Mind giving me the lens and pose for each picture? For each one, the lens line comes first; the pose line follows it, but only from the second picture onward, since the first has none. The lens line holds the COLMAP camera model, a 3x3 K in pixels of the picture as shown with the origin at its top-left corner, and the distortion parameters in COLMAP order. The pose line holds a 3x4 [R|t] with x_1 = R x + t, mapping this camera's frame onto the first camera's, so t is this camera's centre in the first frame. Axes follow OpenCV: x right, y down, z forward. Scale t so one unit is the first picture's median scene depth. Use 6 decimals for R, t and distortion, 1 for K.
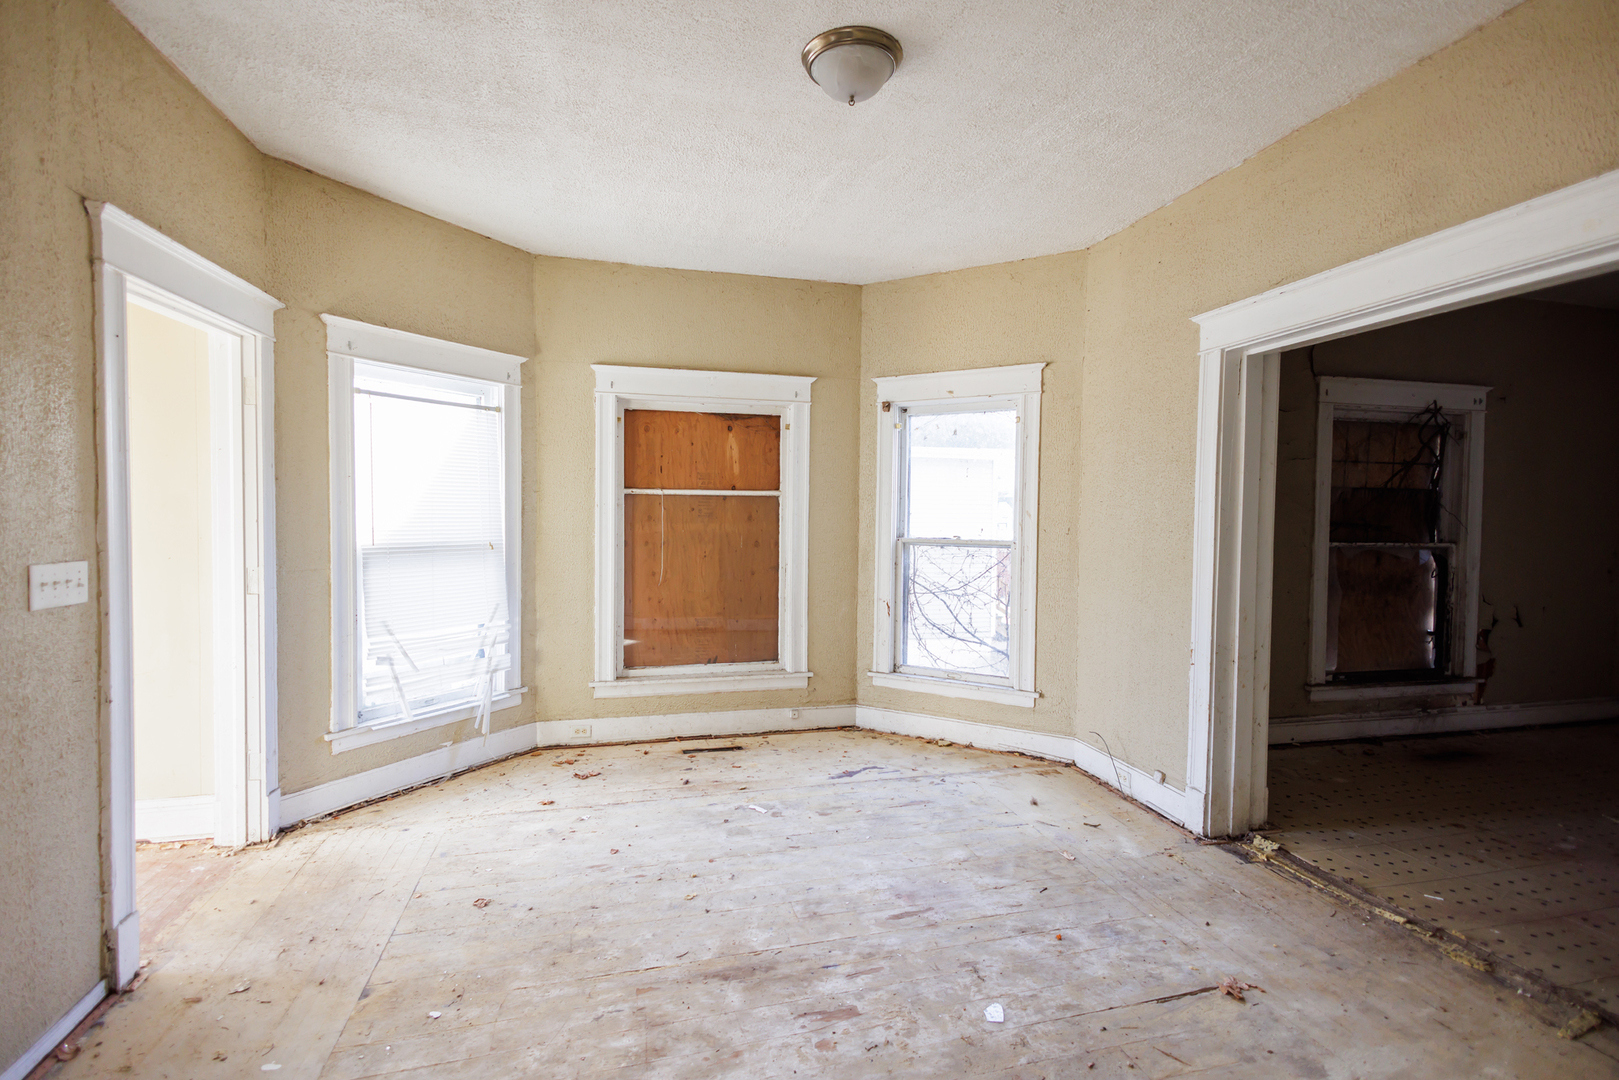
lens RADIAL K [[749.0, 0, 804.1], [0, 749.0, 540.7], [0, 0, 1]] dist [0.013613, -0.002935]
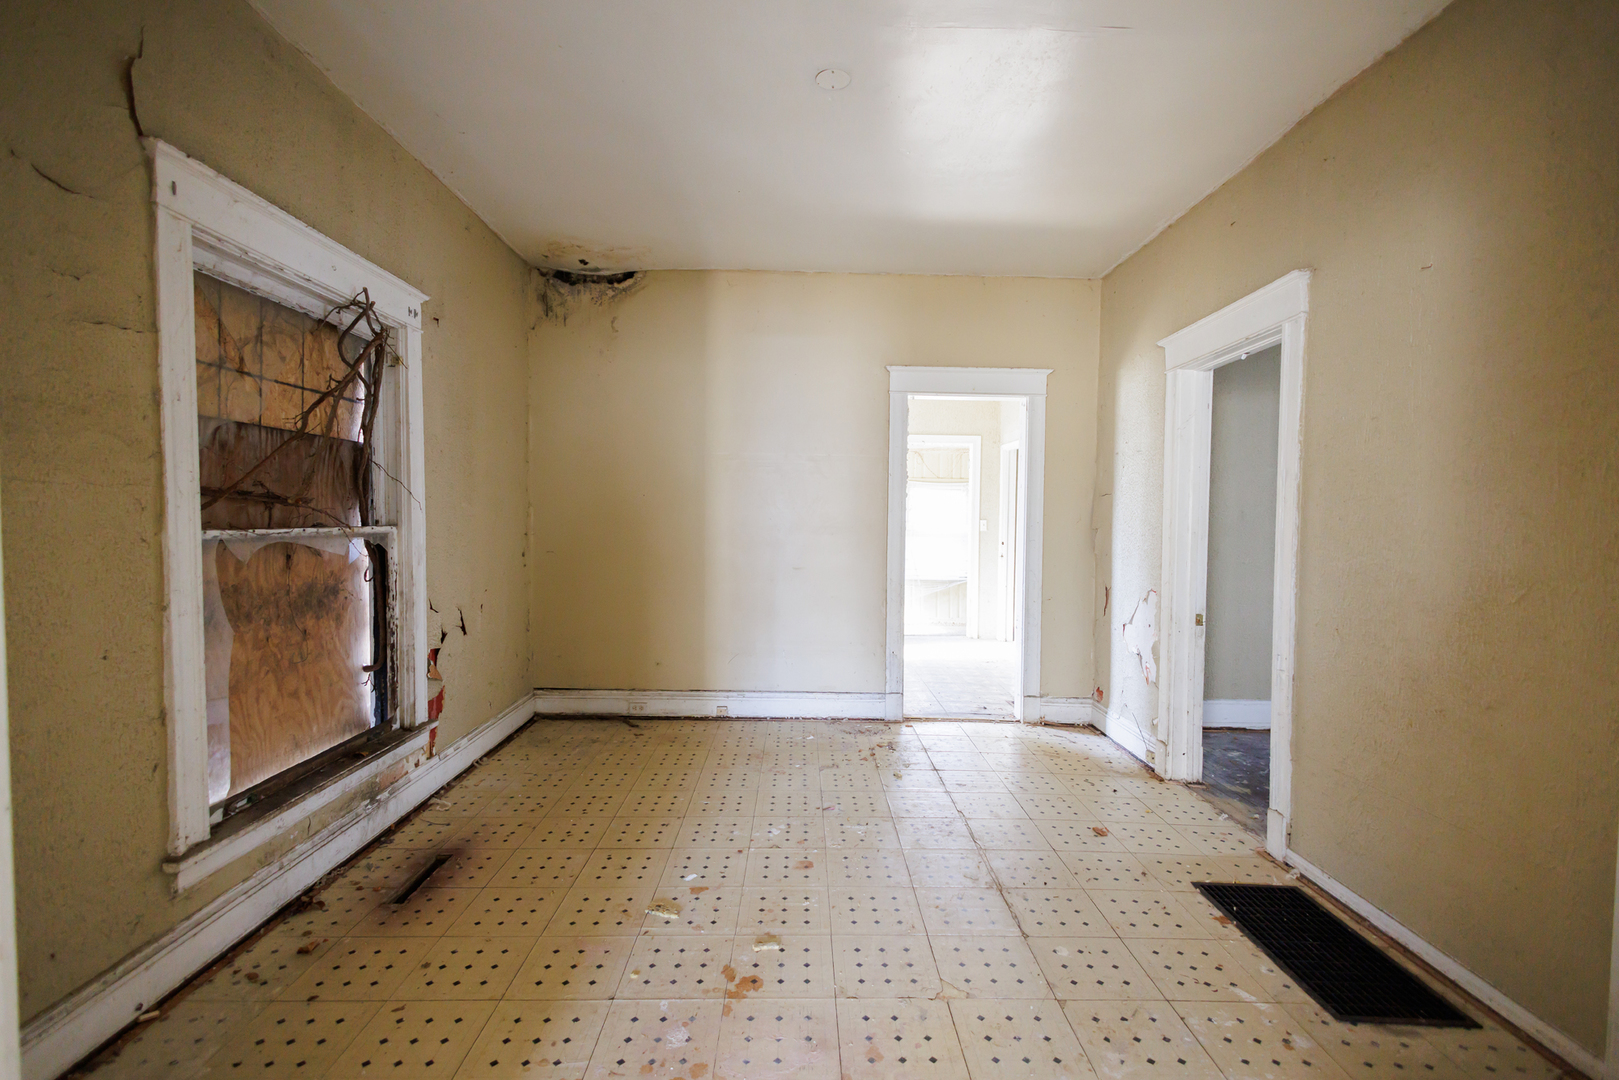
lens RADIAL K [[749.0, 0, 810.7], [0, 749.0, 544.1], [0, 0, 1]] dist [0.013613, -0.002935]
pose [[0.243882, -0.046913, 0.968670, 0.323640], [0.027269, 0.998766, 0.041505, 0.001633], [-0.969422, 0.016293, 0.244860, 0.499195]]
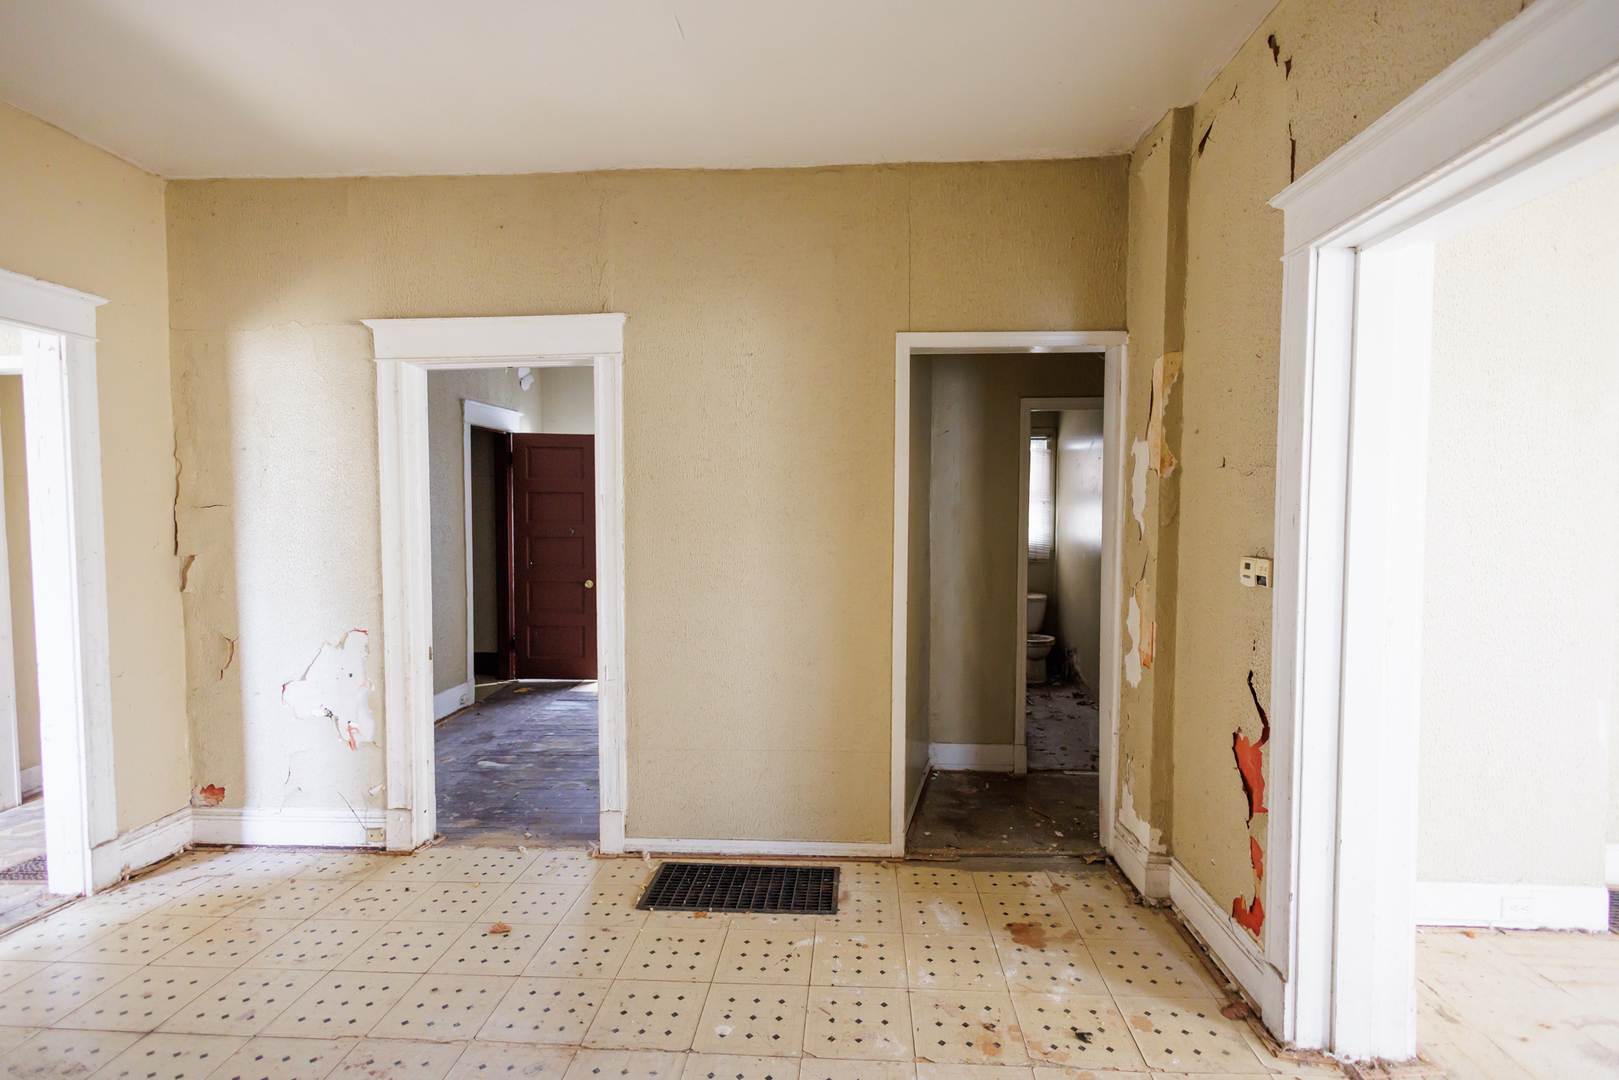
lens RADIAL K [[749.0, 0, 833.5], [0, 749.0, 534.9], [0, 0, 1]] dist [0.013613, -0.002935]
pose [[-0.953228, -0.022999, 0.301375, 0.589571], [-0.001782, 0.997511, 0.070489, -0.029751], [-0.302246, 0.066655, -0.950897, 0.800843]]
